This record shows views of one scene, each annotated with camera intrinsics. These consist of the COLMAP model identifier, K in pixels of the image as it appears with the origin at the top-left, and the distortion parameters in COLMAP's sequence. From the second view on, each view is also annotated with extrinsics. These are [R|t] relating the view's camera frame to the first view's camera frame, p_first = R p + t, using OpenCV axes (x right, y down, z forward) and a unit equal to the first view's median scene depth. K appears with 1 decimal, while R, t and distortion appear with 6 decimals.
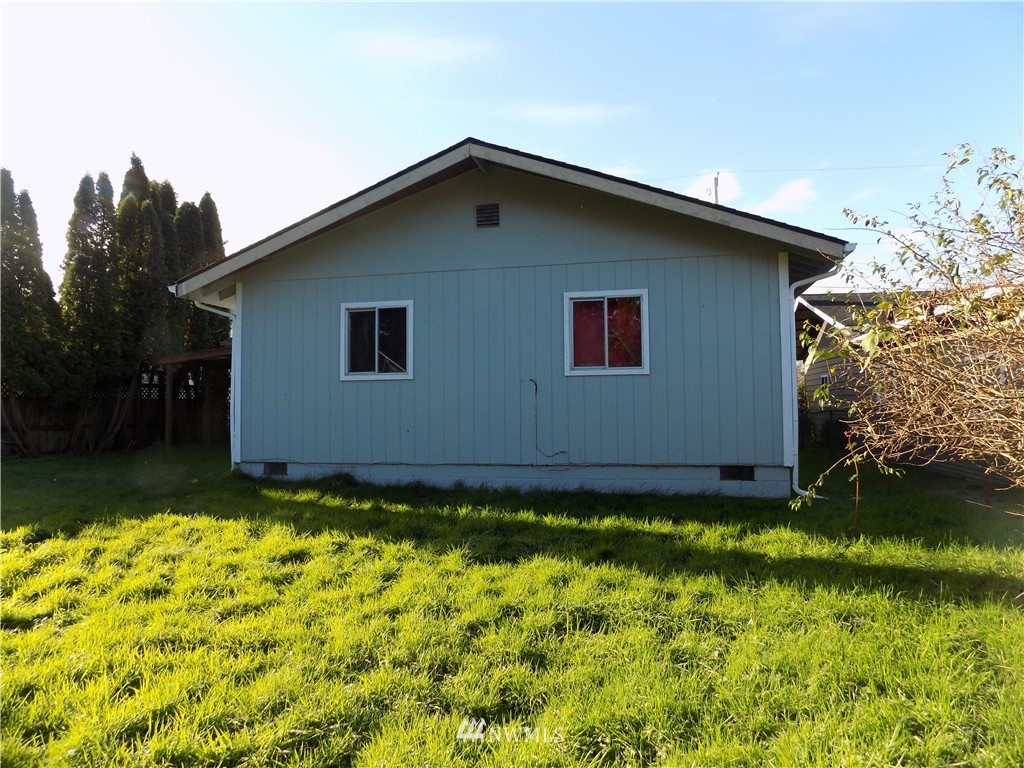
lens RADIAL K [[689.1, 0, 513.6], [0, 689.1, 382.7], [0, 0, 1]] dist [-0.000263, 0.001921]
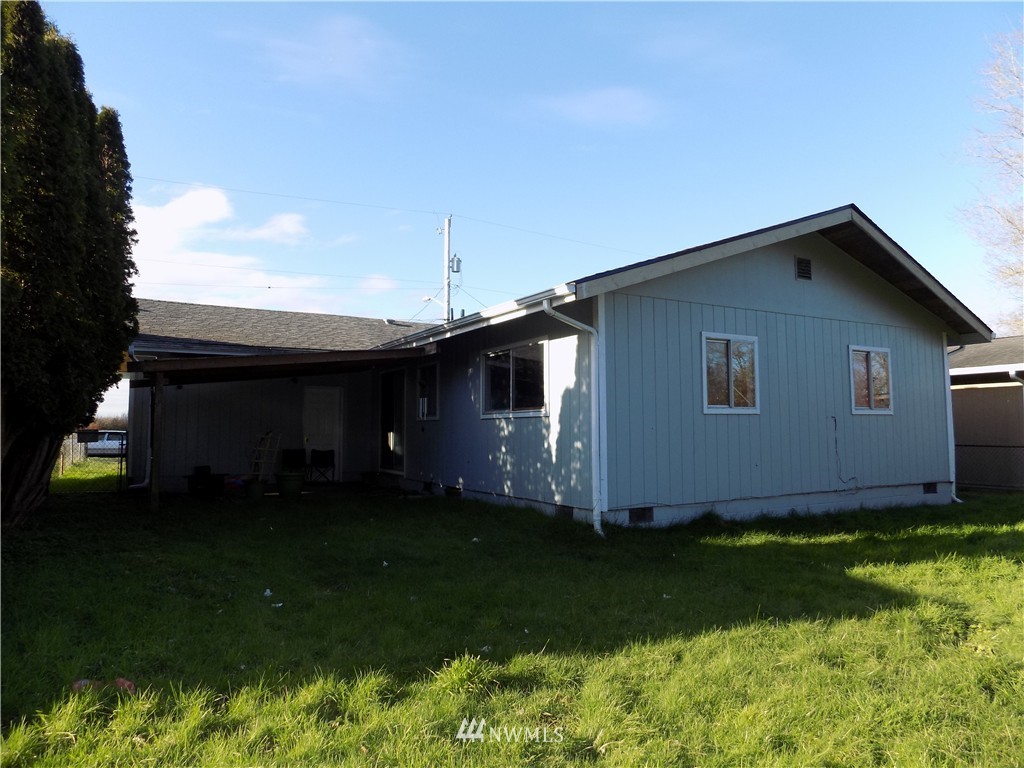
lens RADIAL K [[689.1, 0, 513.2], [0, 689.1, 386.5], [0, 0, 1]] dist [-0.000263, 0.001921]
pose [[0.724002, 0.051440, 0.687877, -1.135990], [-0.014475, 0.998129, -0.059406, 0.020645], [-0.689646, 0.033053, 0.723392, 0.523324]]
